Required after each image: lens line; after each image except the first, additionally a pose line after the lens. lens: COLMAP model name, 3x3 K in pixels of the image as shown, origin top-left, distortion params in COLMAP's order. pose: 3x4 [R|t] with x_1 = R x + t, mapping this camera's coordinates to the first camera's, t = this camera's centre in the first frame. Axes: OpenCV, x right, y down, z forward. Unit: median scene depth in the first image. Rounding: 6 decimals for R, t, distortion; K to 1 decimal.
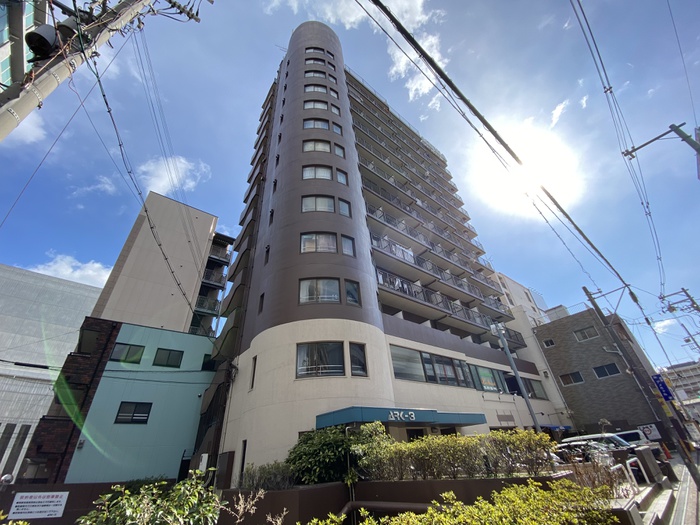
lens RADIAL K [[284.1, 0, 350.0], [0, 284.1, 262.5], [0, 0, 1]] dist [0.014078, -0.018885]
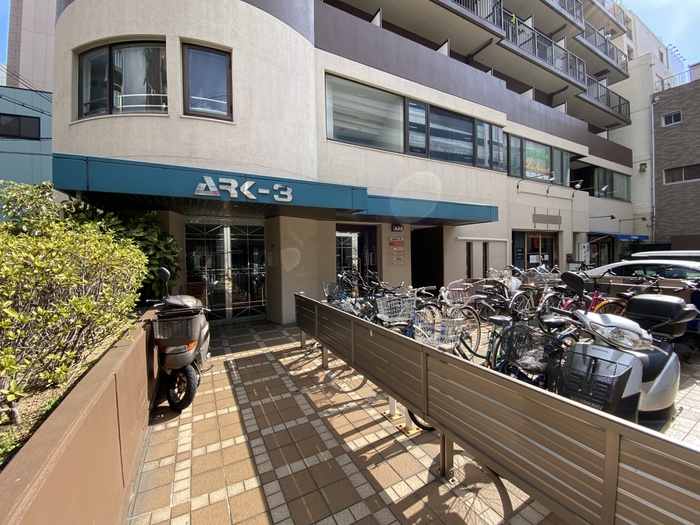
lens RADIAL K [[284.1, 0, 350.0], [0, 284.1, 262.5], [0, 0, 1]] dist [0.014078, -0.018885]
pose [[0.980599, 0.060568, -0.186434, 0.223808], [0.063519, 0.801576, 0.594509, 0.201327], [0.185449, -0.594817, 0.782177, 0.331257]]
